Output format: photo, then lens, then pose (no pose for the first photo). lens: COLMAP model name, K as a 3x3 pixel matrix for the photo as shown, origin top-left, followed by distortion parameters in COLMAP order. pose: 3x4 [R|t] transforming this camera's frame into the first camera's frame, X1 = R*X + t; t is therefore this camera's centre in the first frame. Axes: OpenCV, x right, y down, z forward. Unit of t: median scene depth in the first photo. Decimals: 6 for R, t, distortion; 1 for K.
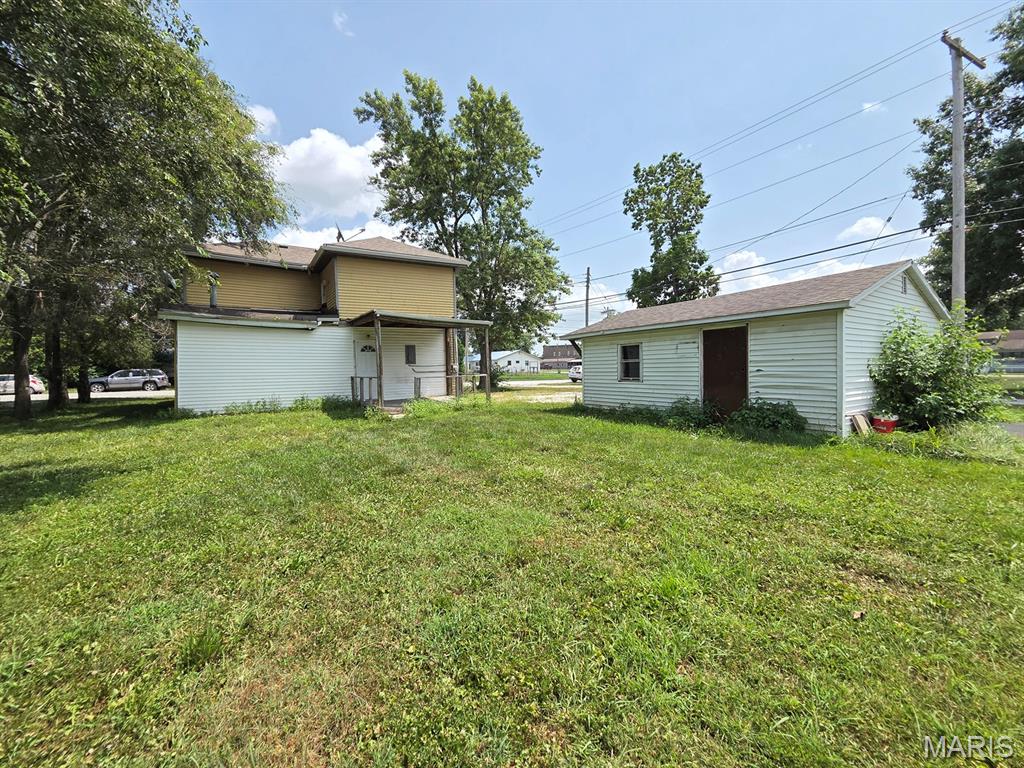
lens RADIAL K [[418.6, 0, 509.4], [0, 418.6, 380.3], [0, 0, 1]] dist [-0.000202, 0.000085]
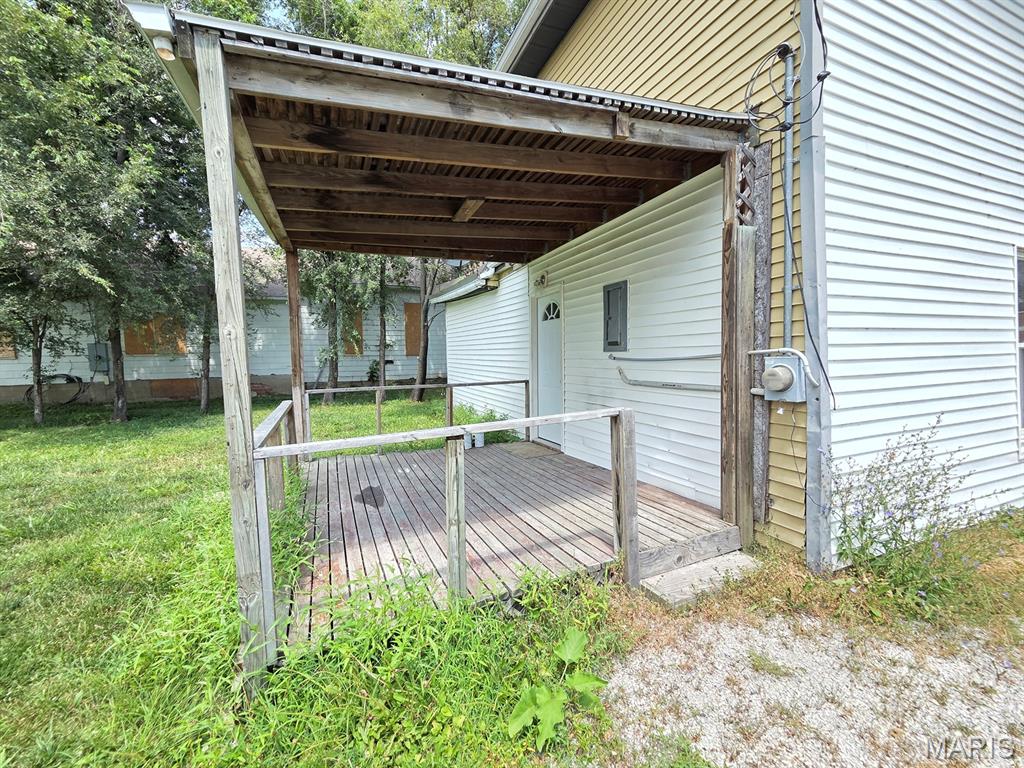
lens RADIAL K [[418.6, 0, 509.2], [0, 418.6, 380.9], [0, 0, 1]] dist [-0.000202, 0.000085]
pose [[-0.165623, 0.082227, -0.982755, 0.030626], [-0.010674, 0.996310, 0.085160, -0.026330], [0.986131, 0.024594, -0.164134, 0.604845]]
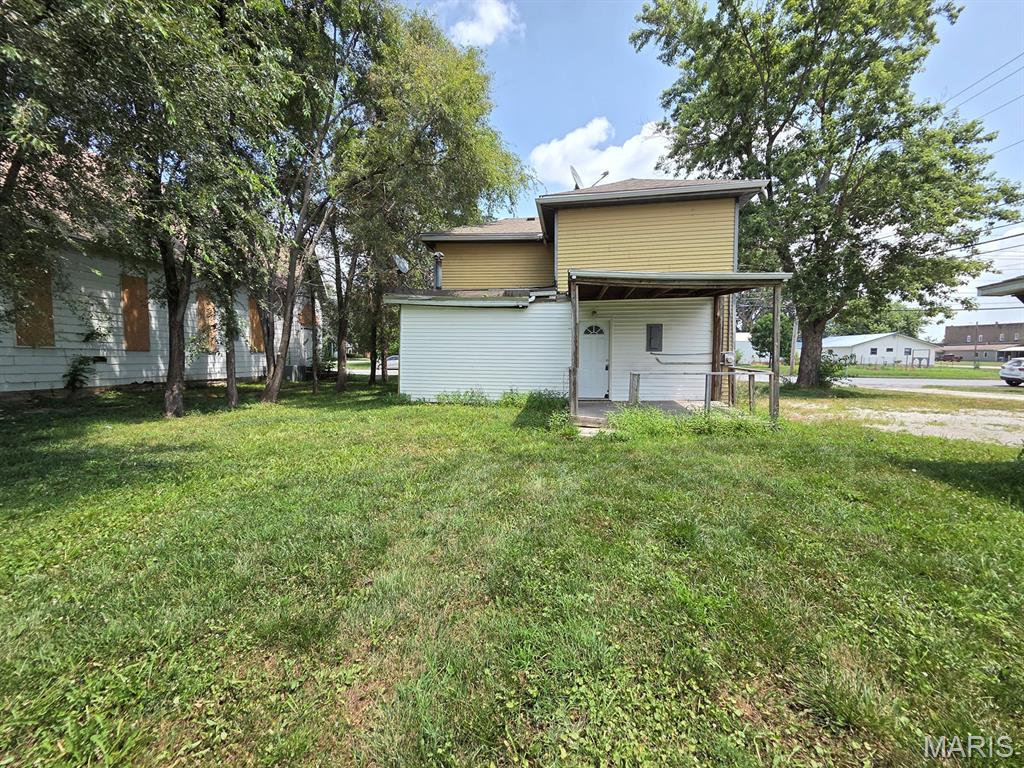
lens RADIAL K [[418.6, 0, 508.5], [0, 418.6, 382.2], [0, 0, 1]] dist [-0.000202, 0.000085]
pose [[0.749033, 0.060205, -0.659792, 0.026209], [-0.035969, 0.998089, 0.050240, -0.008922], [0.661556, -0.013899, 0.749767, 0.201099]]
